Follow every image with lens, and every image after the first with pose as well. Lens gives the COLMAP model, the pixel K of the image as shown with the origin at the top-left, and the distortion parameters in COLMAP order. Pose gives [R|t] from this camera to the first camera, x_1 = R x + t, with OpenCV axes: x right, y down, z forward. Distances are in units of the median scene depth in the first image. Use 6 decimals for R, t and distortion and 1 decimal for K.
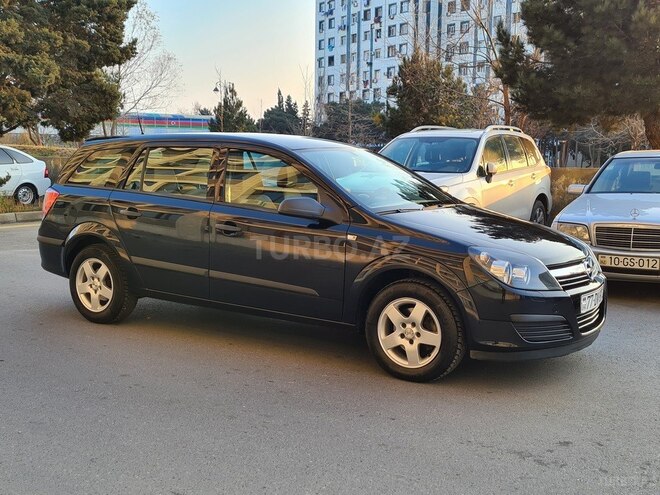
lens RADIAL K [[780.3, 0, 333.8], [0, 780.3, 243.8], [0, 0, 1]] dist [0.050431, 0.000000]
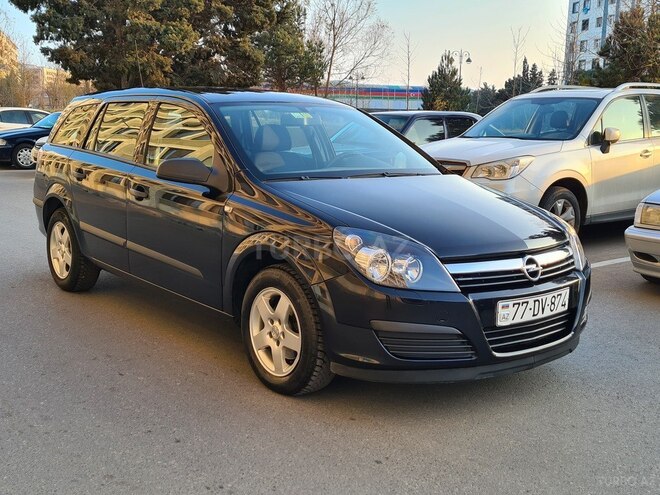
lens RADIAL K [[780.3, 0, 328.5], [0, 780.3, 246.9], [0, 0, 1]] dist [0.050431, 0.000000]
pose [[0.946262, 0.054071, -0.318850, 0.187169], [-0.042055, 0.998126, 0.044456, -0.004533], [0.320656, -0.028658, 0.946762, 0.127542]]
